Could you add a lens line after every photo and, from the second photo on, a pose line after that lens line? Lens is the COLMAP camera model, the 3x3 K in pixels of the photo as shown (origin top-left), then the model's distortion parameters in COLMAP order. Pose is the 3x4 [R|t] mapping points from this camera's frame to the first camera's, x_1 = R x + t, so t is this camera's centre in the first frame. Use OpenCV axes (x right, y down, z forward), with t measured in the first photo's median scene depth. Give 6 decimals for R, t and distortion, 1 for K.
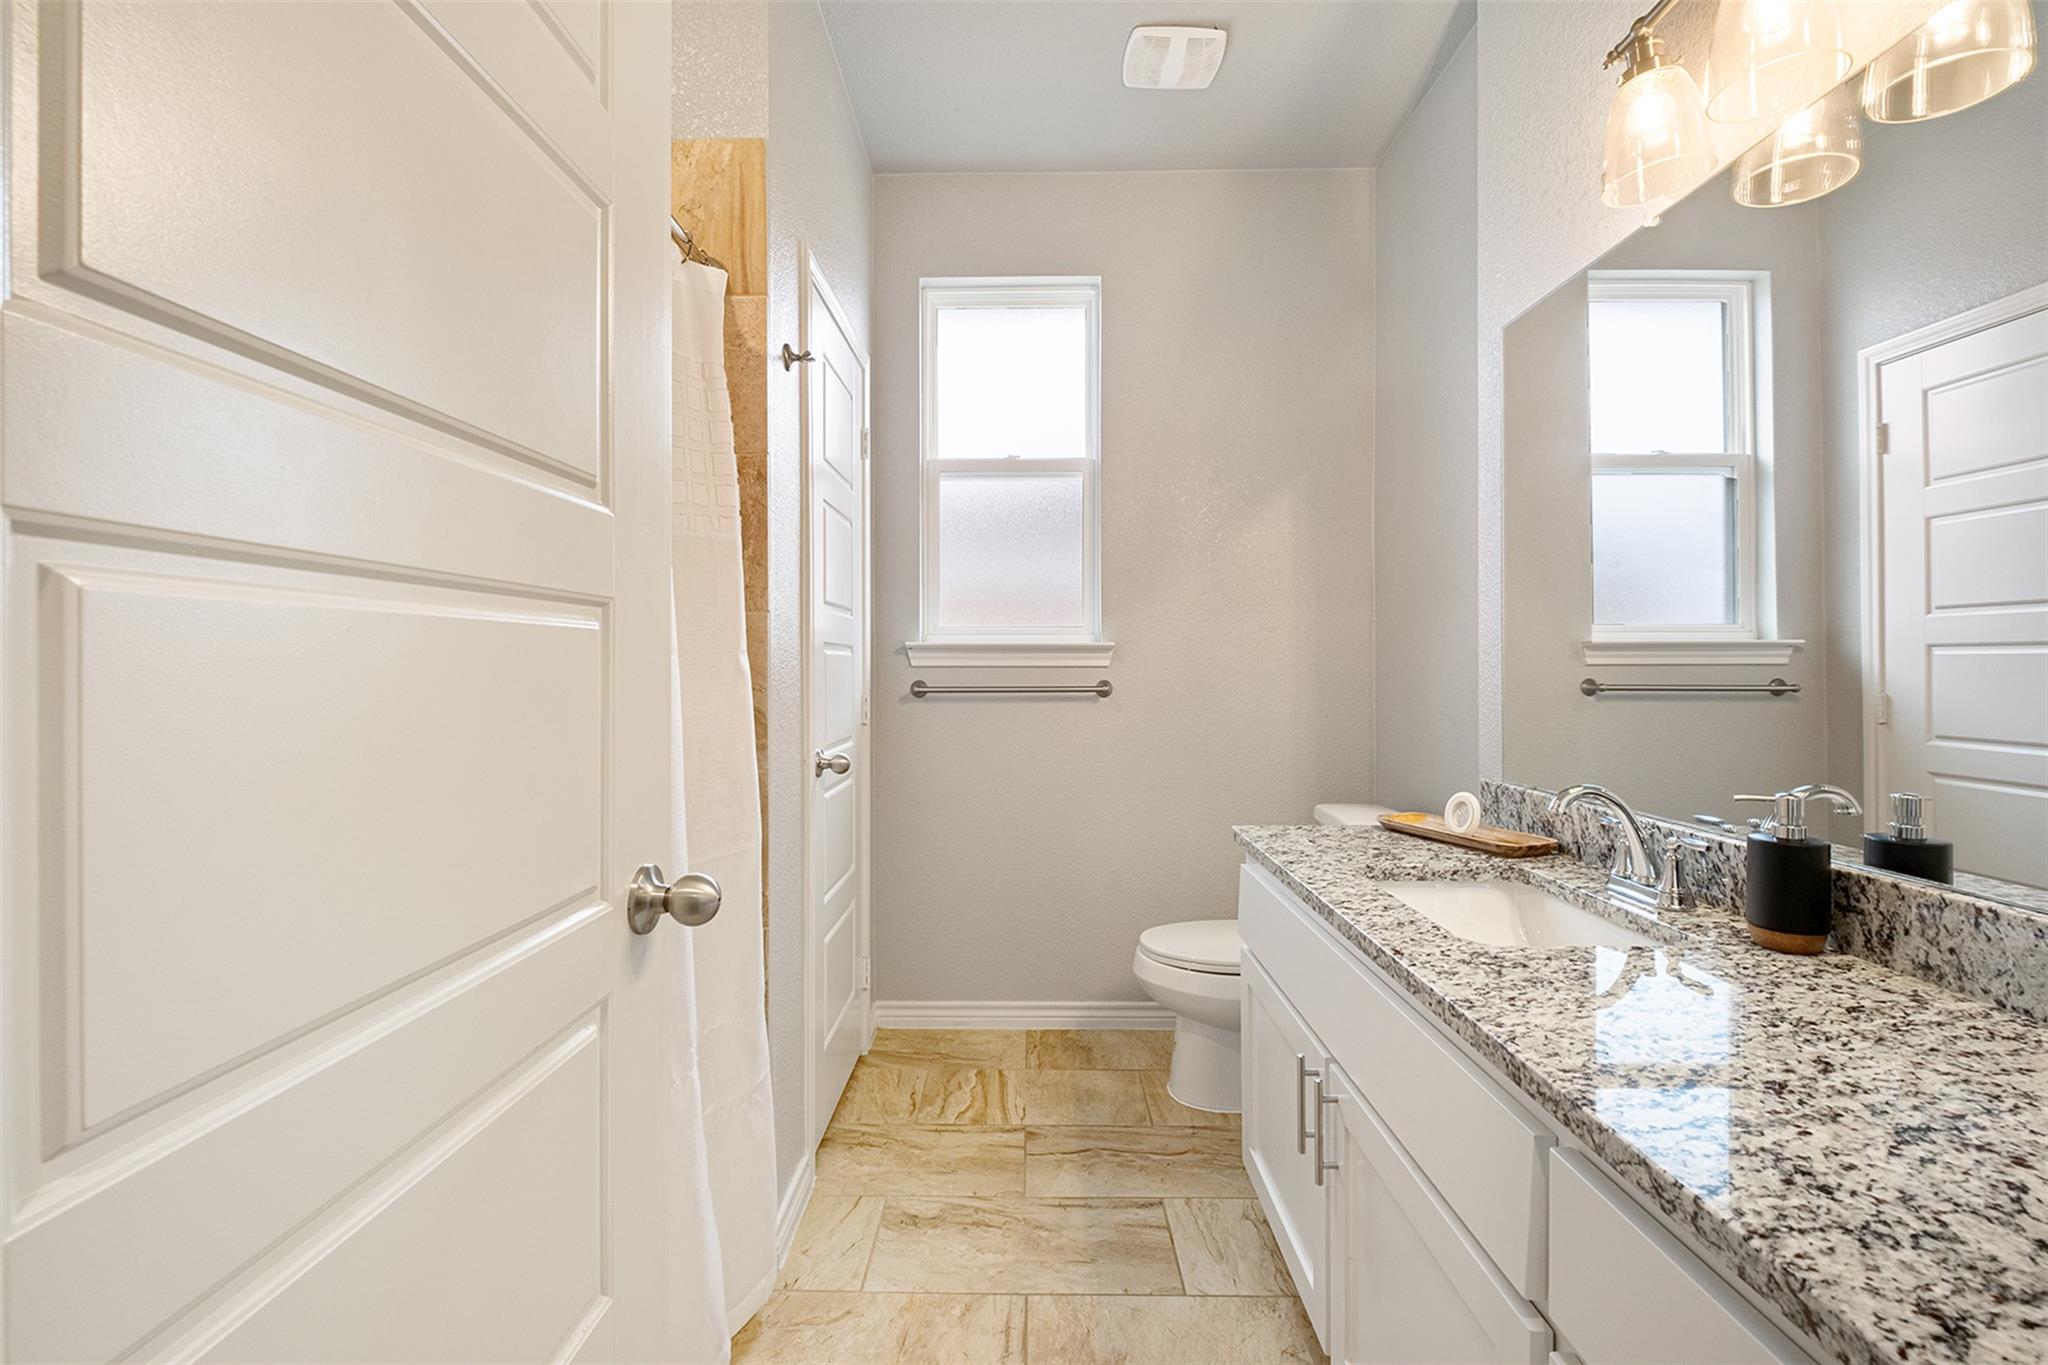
lens RADIAL K [[902.7, 0, 1036.4], [0, 902.7, 676.2], [0, 0, 1]] dist [0.004617, -0.005290]
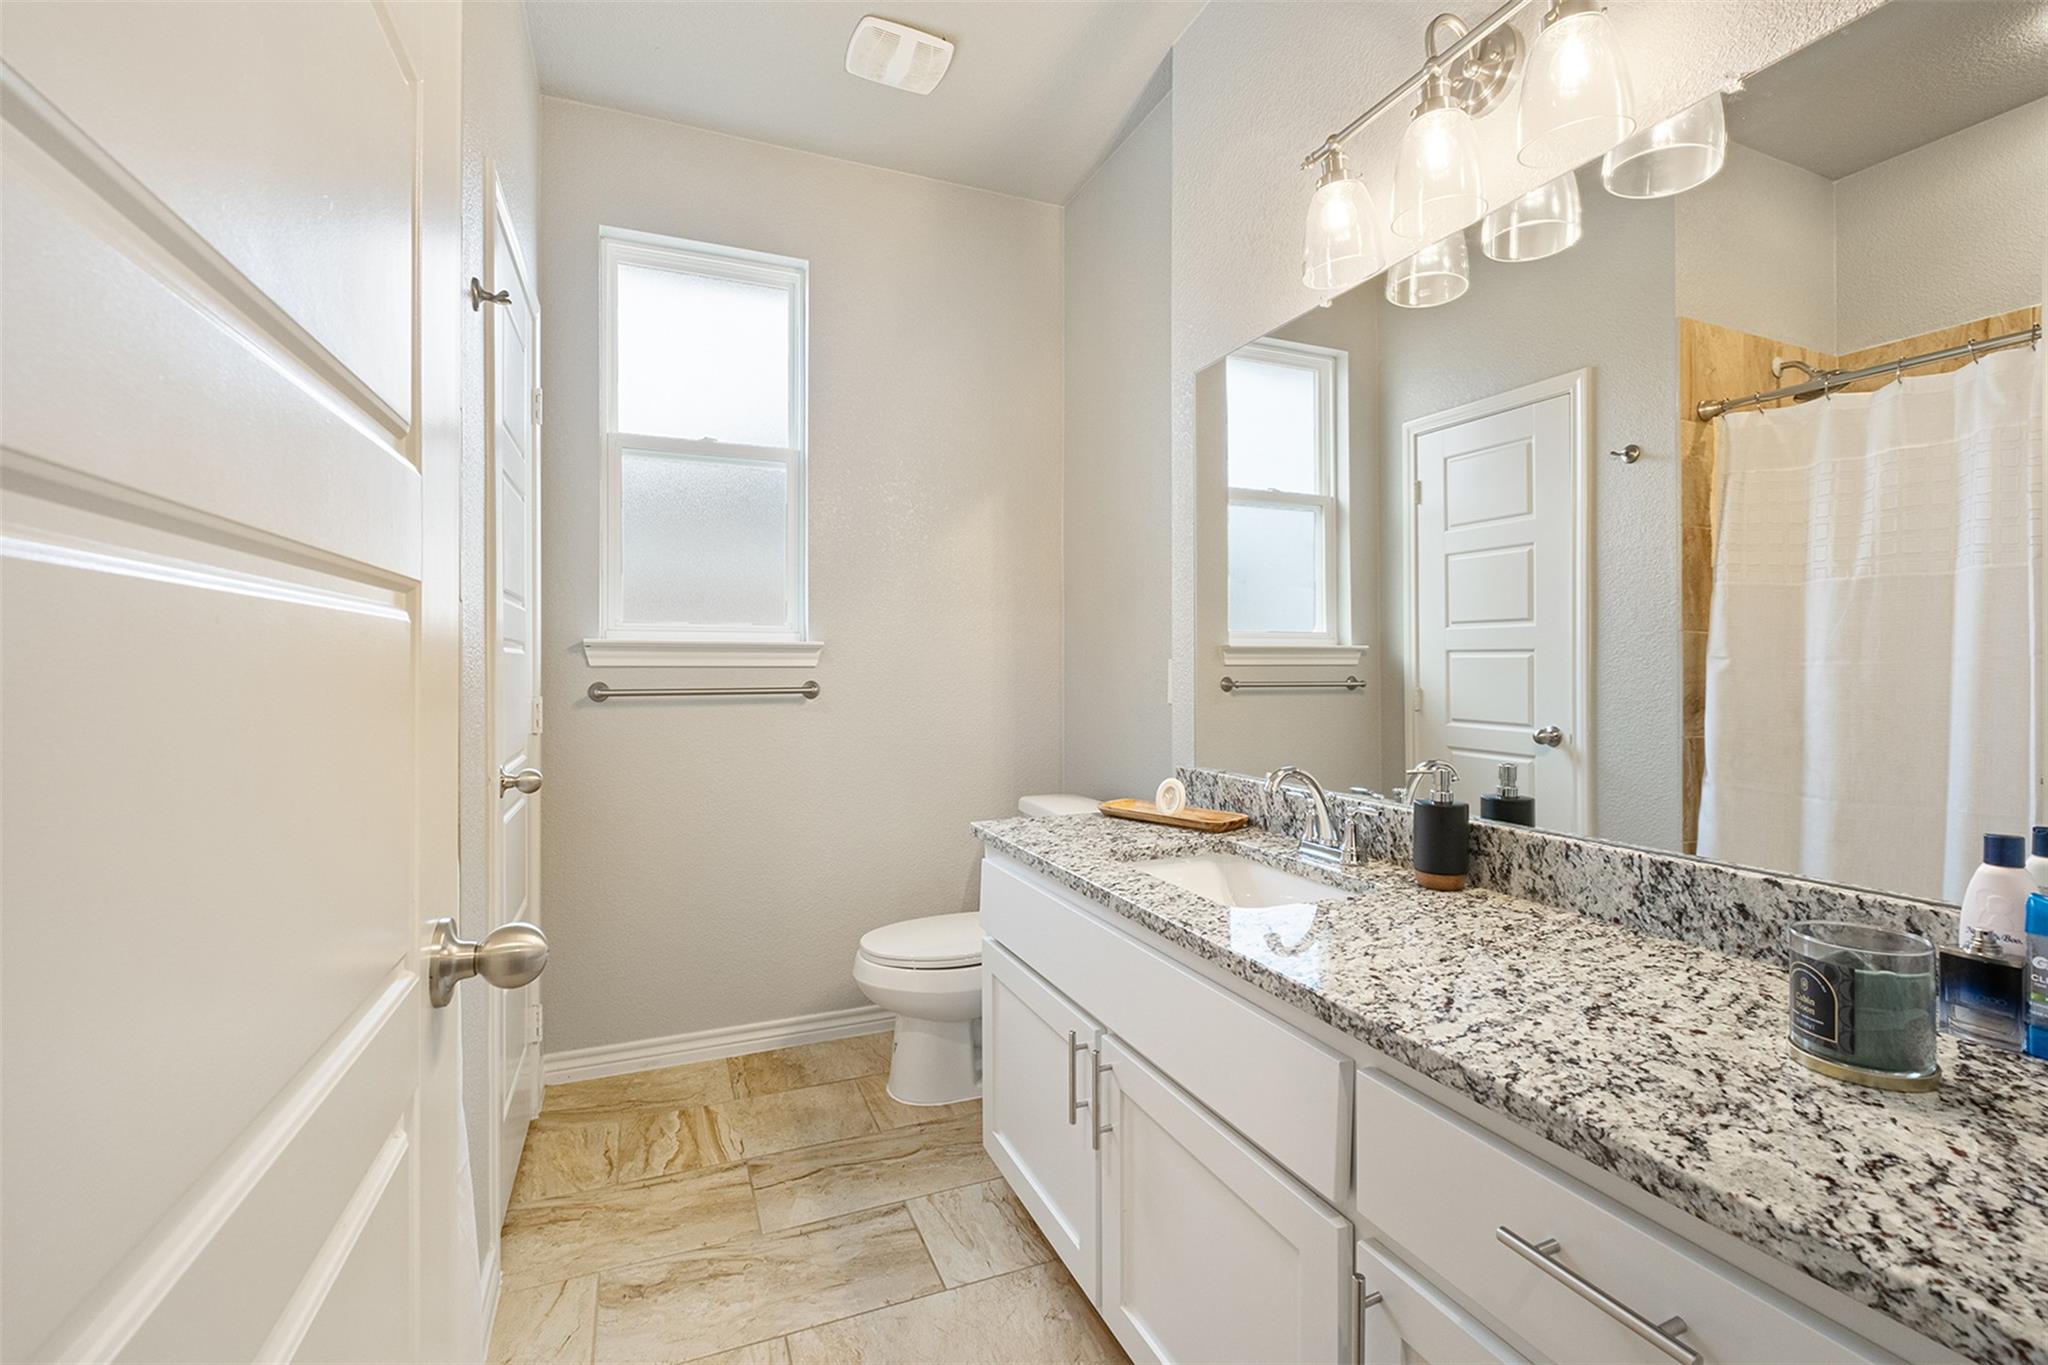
lens RADIAL K [[902.7, 0, 1037.4], [0, 902.7, 675.6], [0, 0, 1]] dist [0.004617, -0.005290]
pose [[0.916481, -0.003313, 0.400065, -0.129573], [0.003045, 0.999995, 0.001305, -0.002255], [-0.400067, 0.000022, 0.916486, 0.030189]]
